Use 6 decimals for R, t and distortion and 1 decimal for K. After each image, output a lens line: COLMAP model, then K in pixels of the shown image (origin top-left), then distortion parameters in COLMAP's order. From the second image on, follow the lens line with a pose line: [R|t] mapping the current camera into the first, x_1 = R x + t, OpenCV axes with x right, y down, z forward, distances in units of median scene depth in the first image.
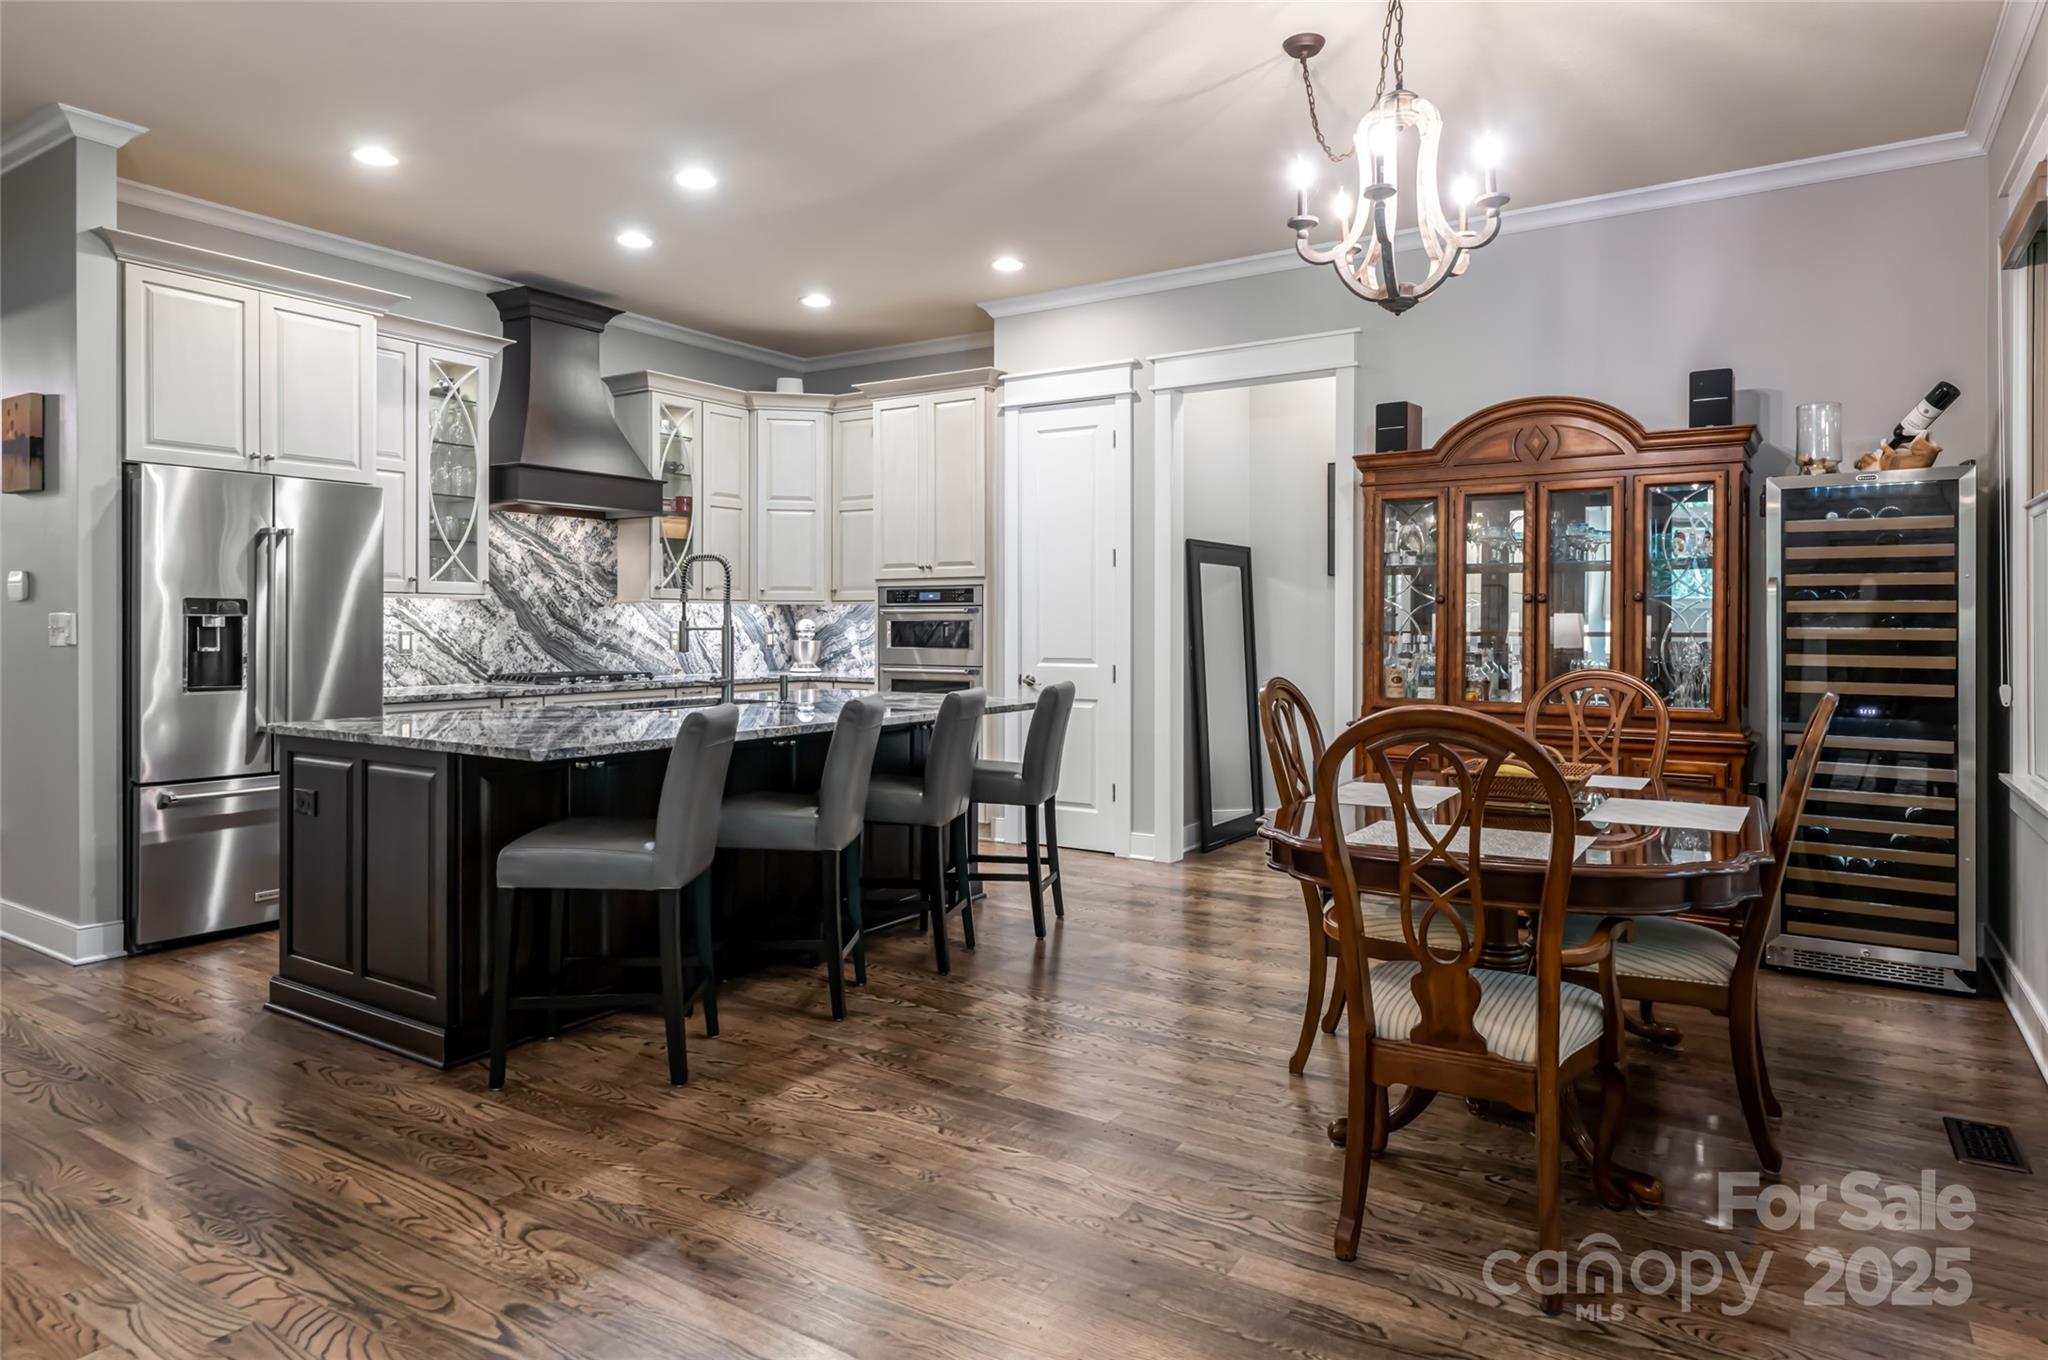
lens RADIAL K [[1238.4, 0, 1033.8], [0, 1238.4, 633.0], [0, 0, 1]] dist [-0.000431, -0.001679]
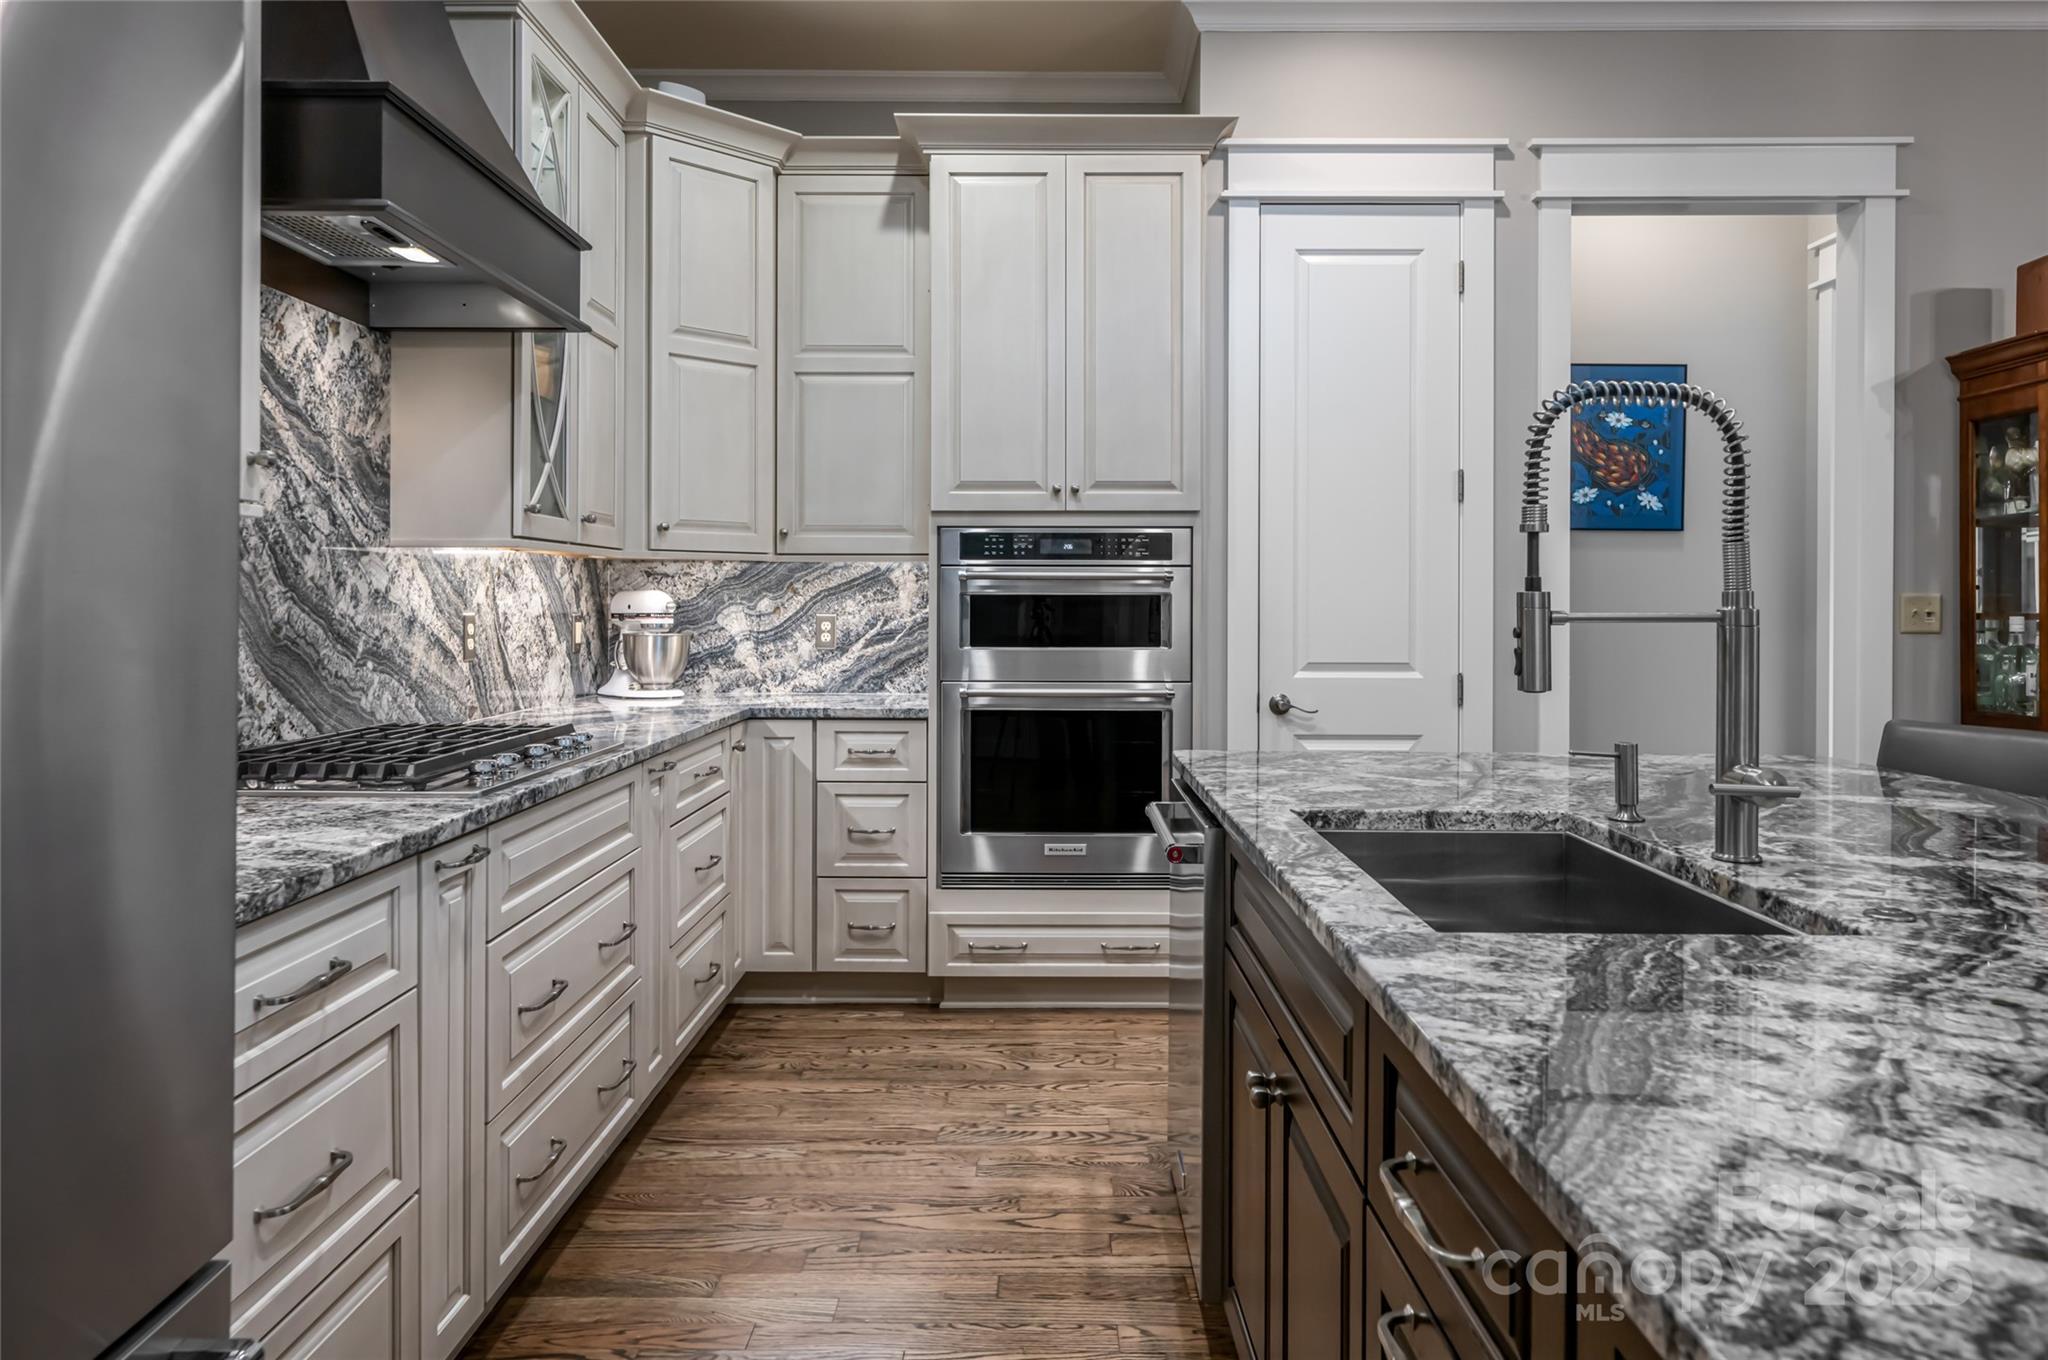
lens RADIAL K [[1340.1, 0, 1021.5], [0, 1340.1, 599.0], [0, 0, 1]] dist [0.003908, -0.012132]
pose [[0.839671, 0.001267, 0.543094, -0.448101], [0.002987, 0.999971, -0.006950, -0.004720], [-0.543087, 0.007458, 0.839643, 0.604894]]
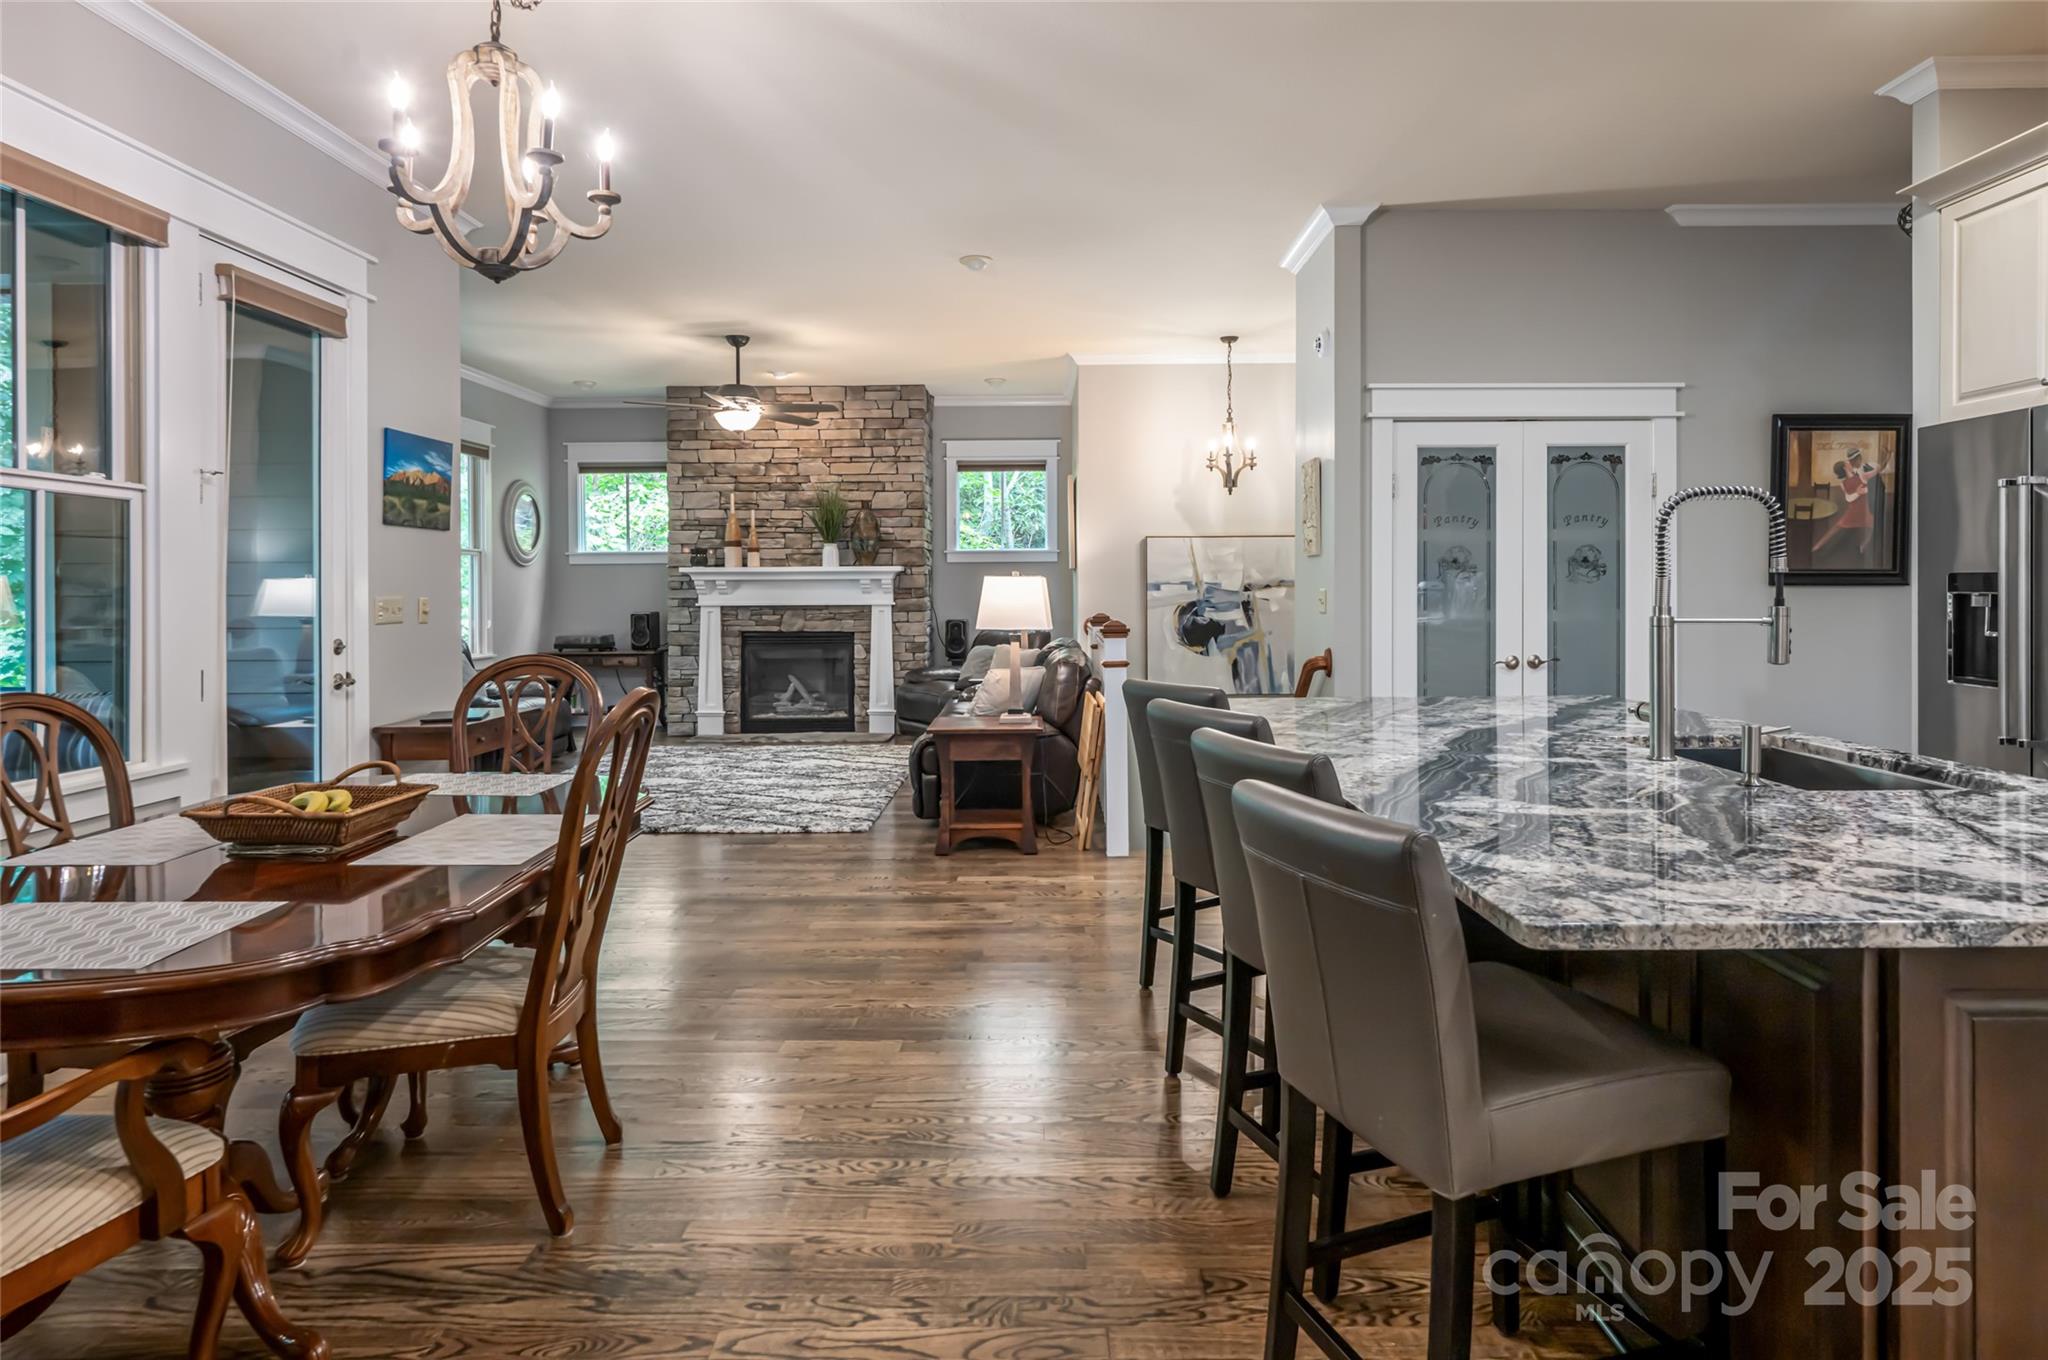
lens RADIAL K [[1106.8, 0, 1027.3], [0, 1106.8, 585.9], [0, 0, 1]] dist [-0.010865, 0.004949]
pose [[-0.846394, 0.001645, -0.532555, 0.199048], [-0.000438, 0.999993, 0.003784, -0.015802], [0.532557, 0.003436, -0.846387, 0.951912]]
